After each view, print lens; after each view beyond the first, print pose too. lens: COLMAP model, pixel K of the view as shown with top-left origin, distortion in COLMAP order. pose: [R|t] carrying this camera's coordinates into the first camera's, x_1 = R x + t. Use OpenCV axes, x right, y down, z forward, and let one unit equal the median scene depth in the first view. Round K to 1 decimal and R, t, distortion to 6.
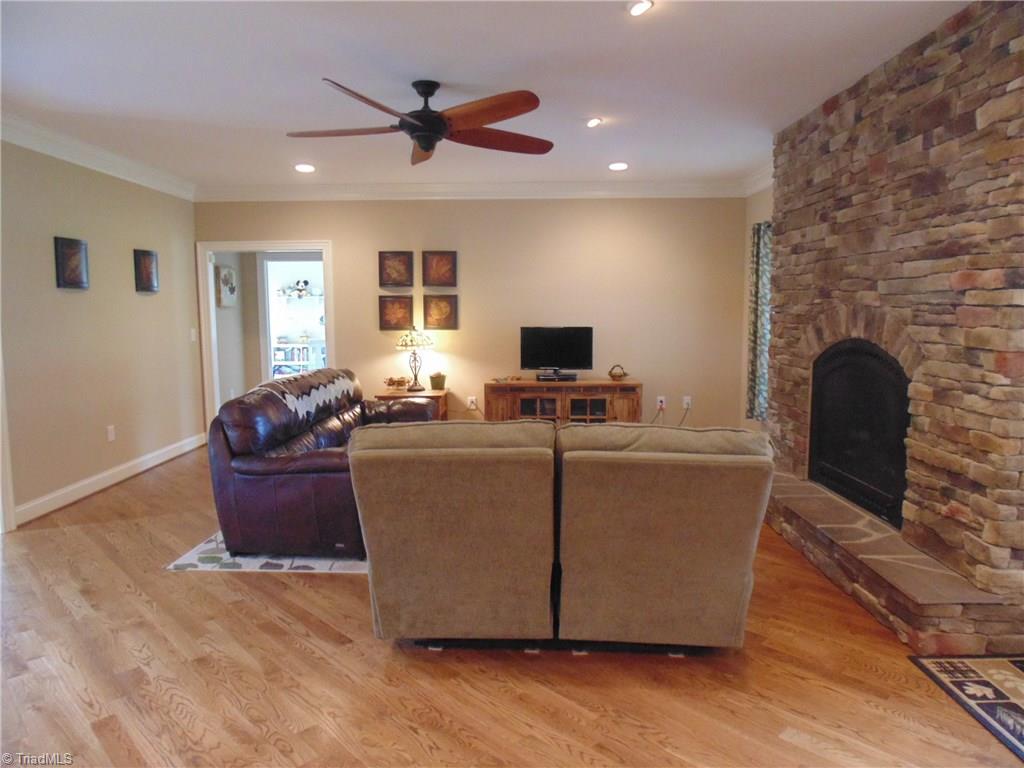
lens RADIAL K [[681.9, 0, 509.5], [0, 681.9, 384.0], [0, 0, 1]] dist [-0.017417, 0.000296]
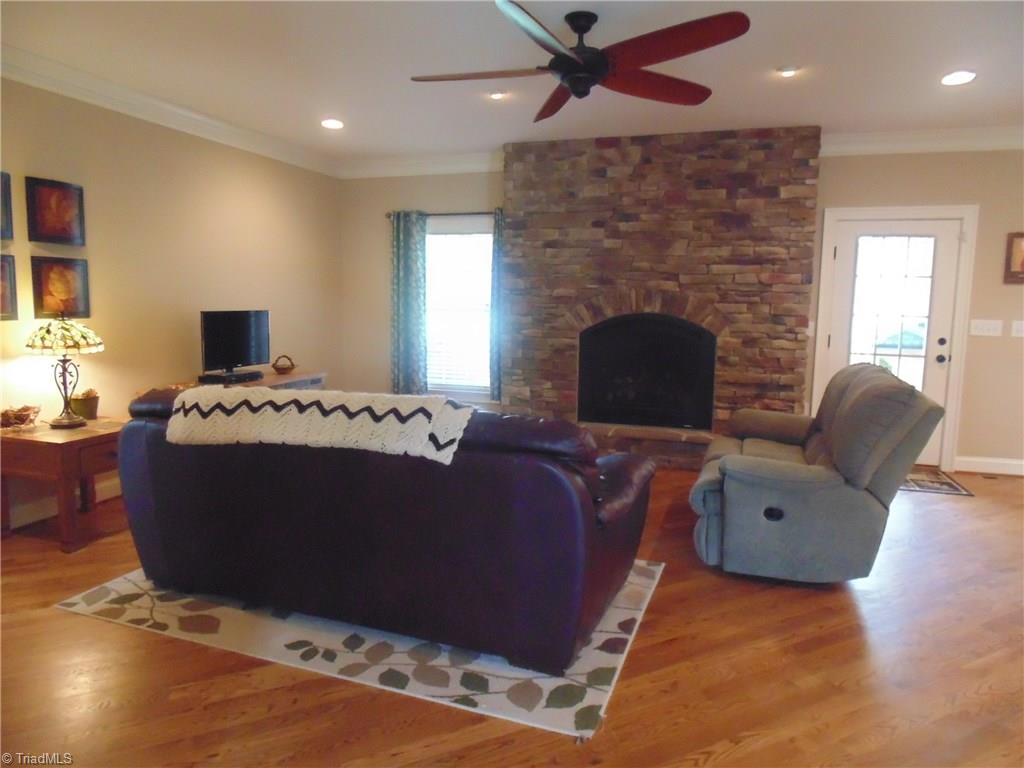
lens RADIAL K [[681.9, 0, 511.5], [0, 681.9, 384.8], [0, 0, 1]] dist [-0.017417, 0.000296]
pose [[0.295089, -0.111393, 0.948954, -0.990226], [0.092385, 0.991854, 0.087700, -0.069879], [-0.950993, 0.061790, 0.302976, 0.845061]]
